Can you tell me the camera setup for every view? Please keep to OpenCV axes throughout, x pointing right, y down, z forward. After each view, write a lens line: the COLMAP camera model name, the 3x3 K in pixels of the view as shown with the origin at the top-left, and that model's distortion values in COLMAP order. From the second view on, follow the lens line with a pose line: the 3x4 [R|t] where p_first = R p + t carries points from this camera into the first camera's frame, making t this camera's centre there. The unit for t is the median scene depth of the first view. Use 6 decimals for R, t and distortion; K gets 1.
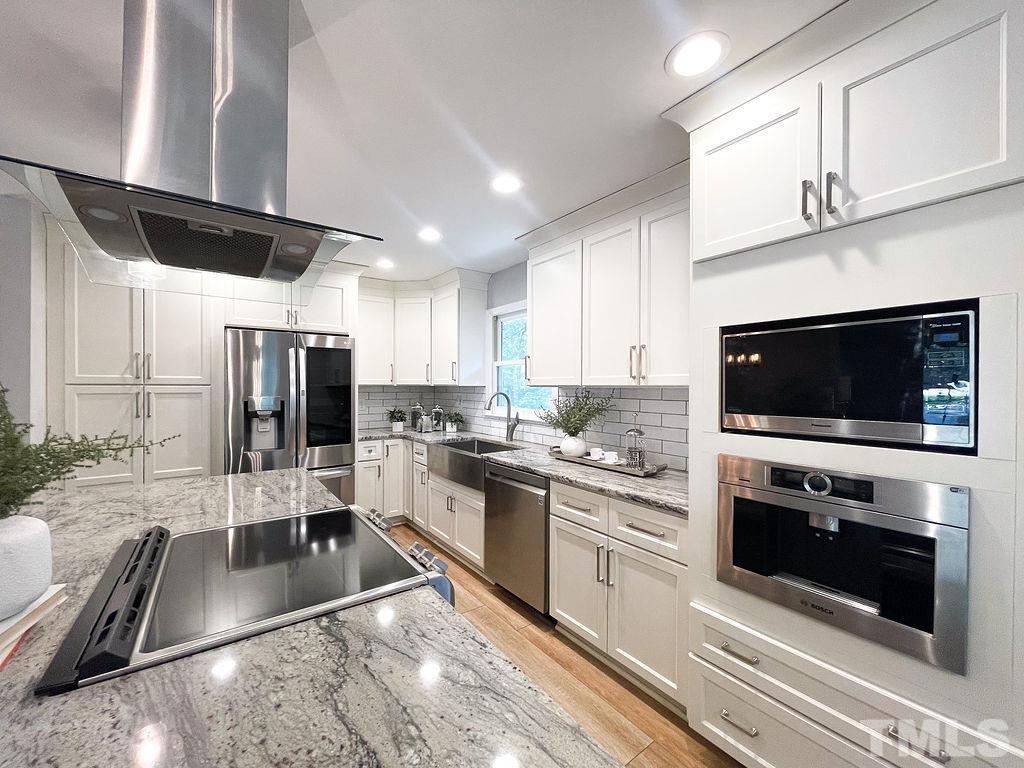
lens RADIAL K [[412.6, 0, 509.4], [0, 412.6, 387.8], [0, 0, 1]] dist [0.010307, -0.000150]
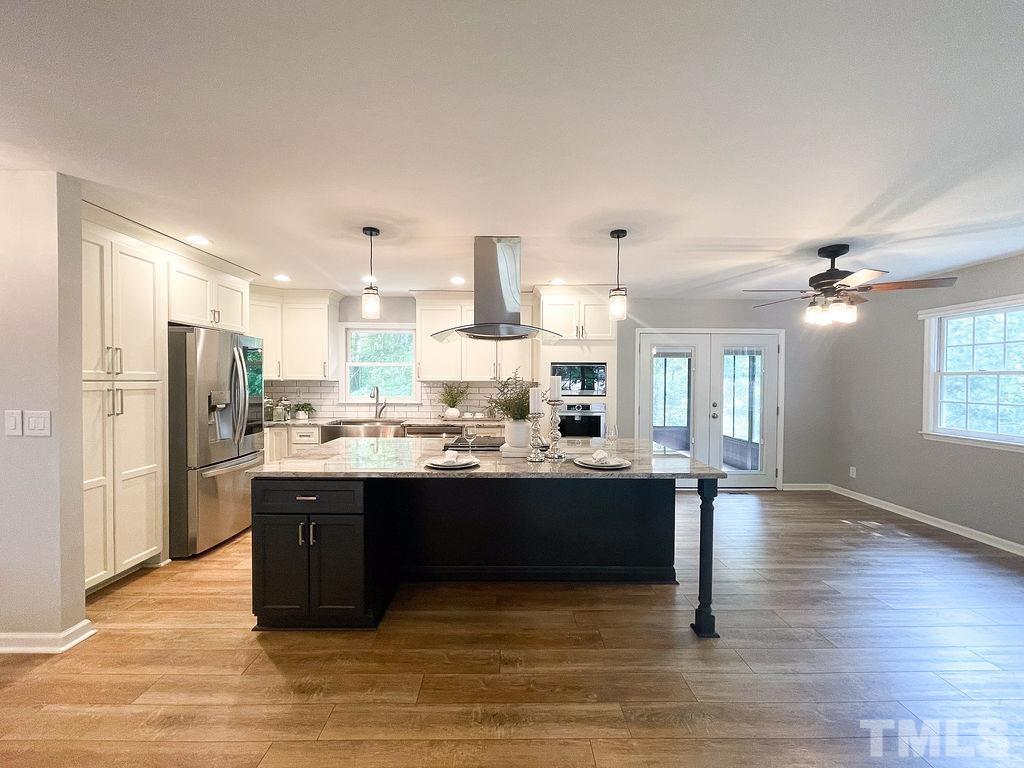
lens RADIAL K [[412.3, 0, 509.7], [0, 412.3, 388.6], [0, 0, 1]] dist [0.001789, -0.000531]
pose [[0.574793, -0.017187, 0.818119, -1.313720], [0.003113, 0.999818, 0.018817, -0.005274], [-0.818293, -0.008269, 0.574742, -0.310791]]
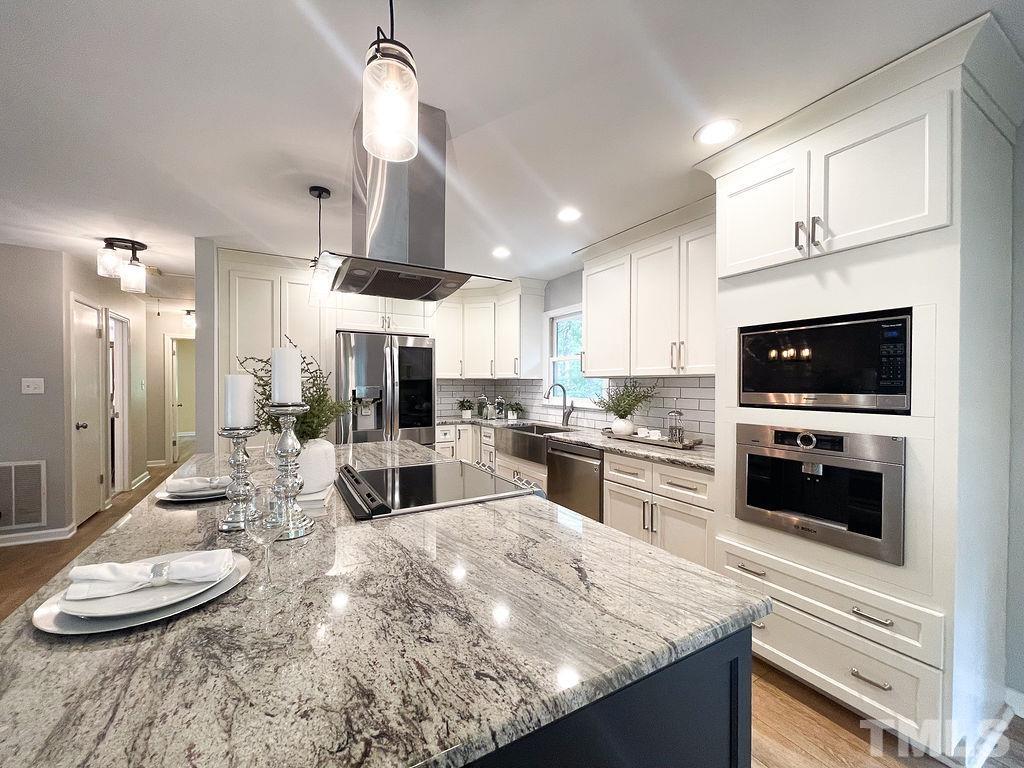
lens RADIAL K [[412.3, 0, 509.7], [0, 412.3, 388.6], [0, 0, 1]] dist [0.001789, -0.000531]
pose [[0.994660, -0.000122, -0.103205, -0.050580], [0.000787, 0.999979, 0.006404, 0.024082], [0.103202, -0.006451, 0.994640, -0.233876]]
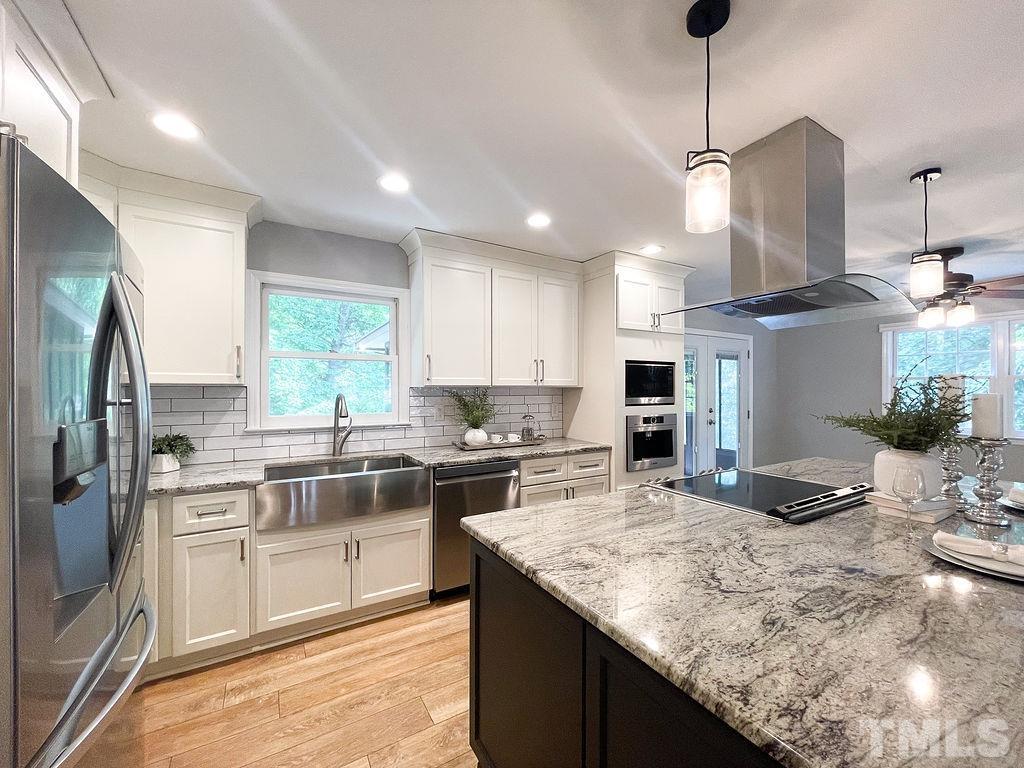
lens RADIAL K [[412.3, 0, 509.7], [0, 412.3, 388.6], [0, 0, 1]] dist [0.001789, -0.000531]
pose [[0.087543, -0.004165, 0.996152, -1.074013], [0.006340, 0.999973, 0.003624, -0.000983], [-0.996141, 0.005998, 0.087567, 0.857383]]
